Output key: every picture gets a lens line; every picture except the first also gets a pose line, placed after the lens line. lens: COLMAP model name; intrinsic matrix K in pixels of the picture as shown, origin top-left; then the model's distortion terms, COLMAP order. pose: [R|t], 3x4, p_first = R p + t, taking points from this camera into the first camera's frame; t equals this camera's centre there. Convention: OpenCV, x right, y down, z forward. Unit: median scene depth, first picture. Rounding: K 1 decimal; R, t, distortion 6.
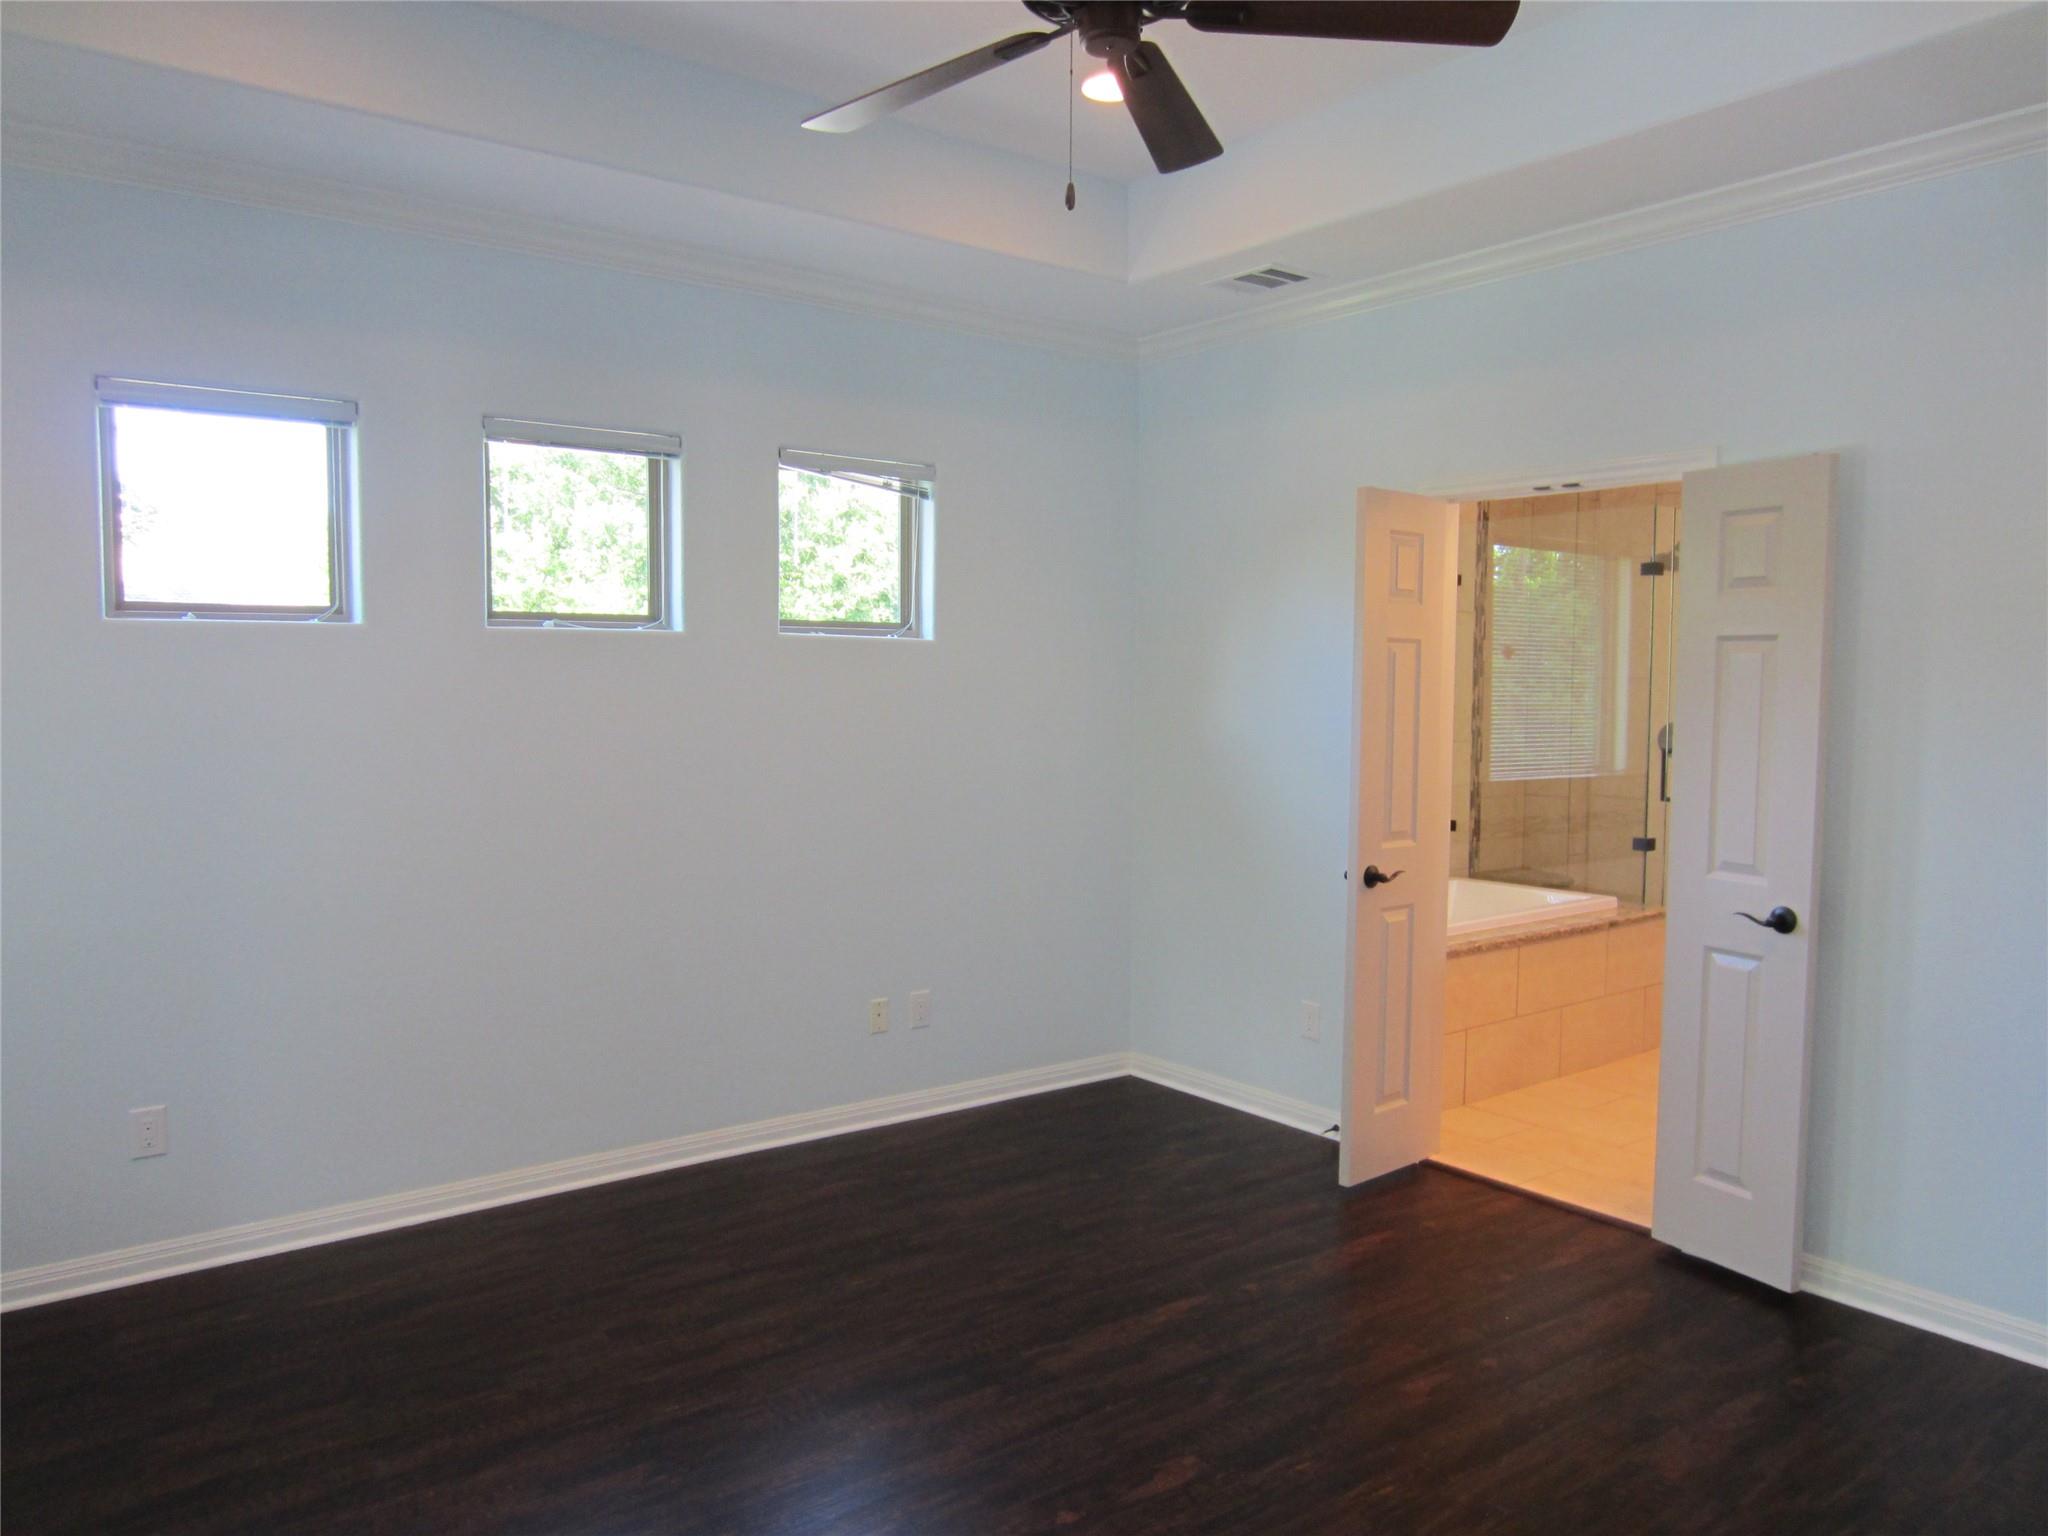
lens RADIAL K [[1470.2, 0, 1024.0], [0, 1470.2, 768.0], [0, 0, 1]] dist [-0.024309, 0.009054]
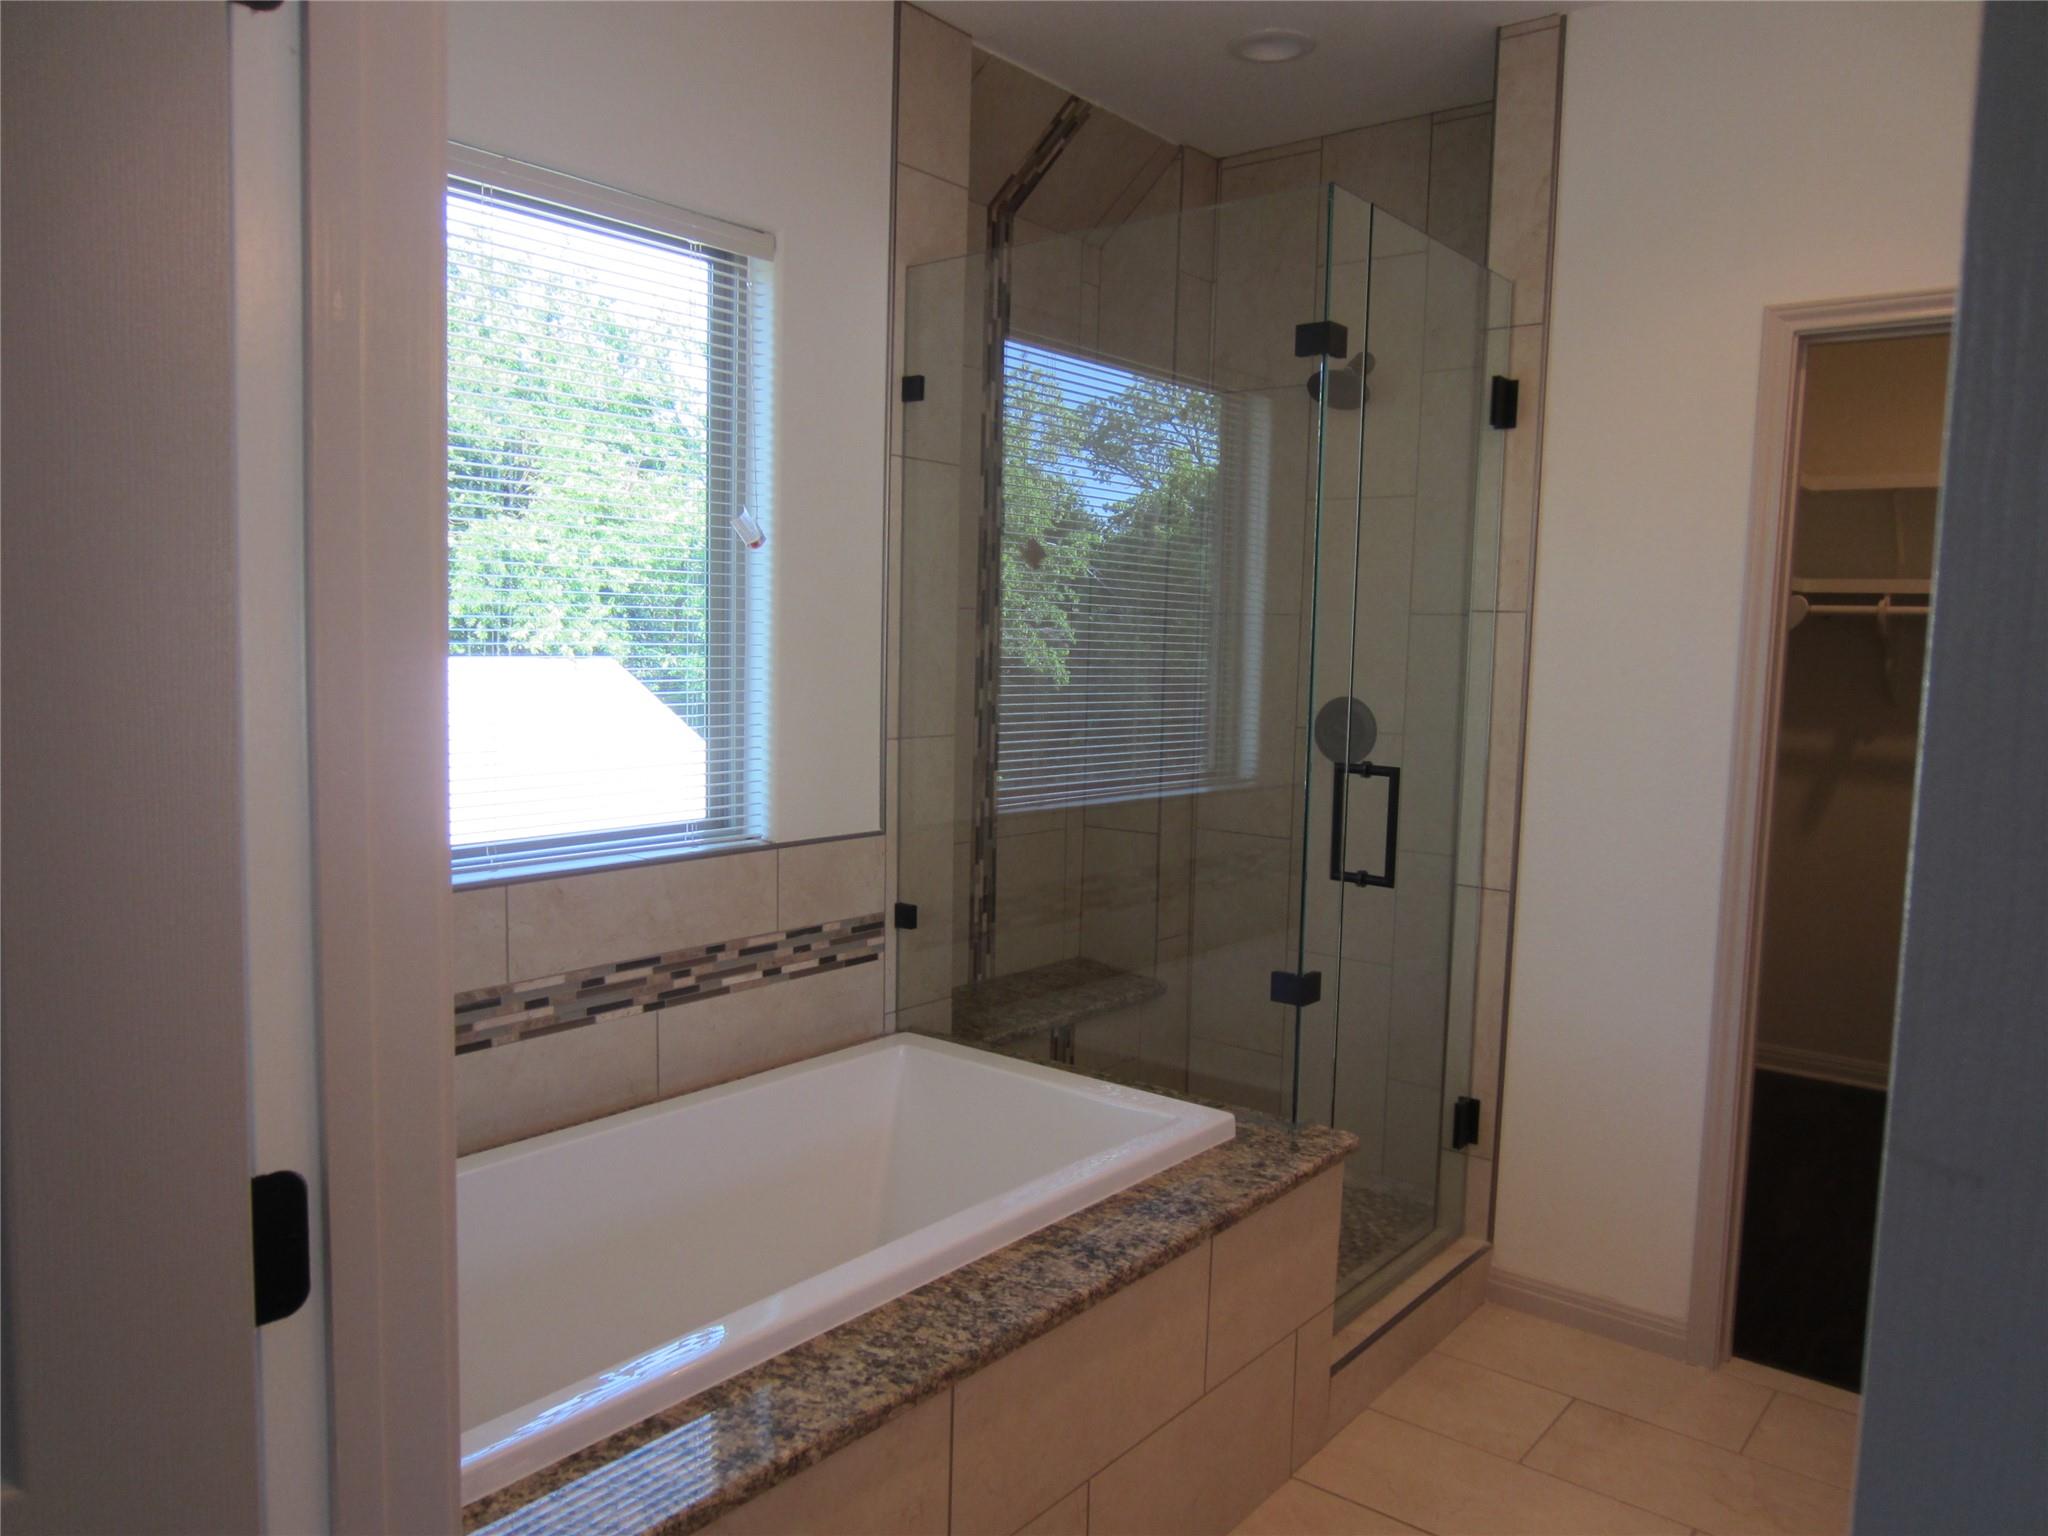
lens RADIAL K [[1470.2, 0, 1024.0], [0, 1470.2, 768.0], [0, 0, 1]] dist [-0.024309, 0.009054]
pose [[0.973408, -0.001944, 0.229071, 0.212003], [-0.004443, 0.999616, 0.027365, -0.020266], [-0.229036, -0.027656, 0.973025, 0.515188]]
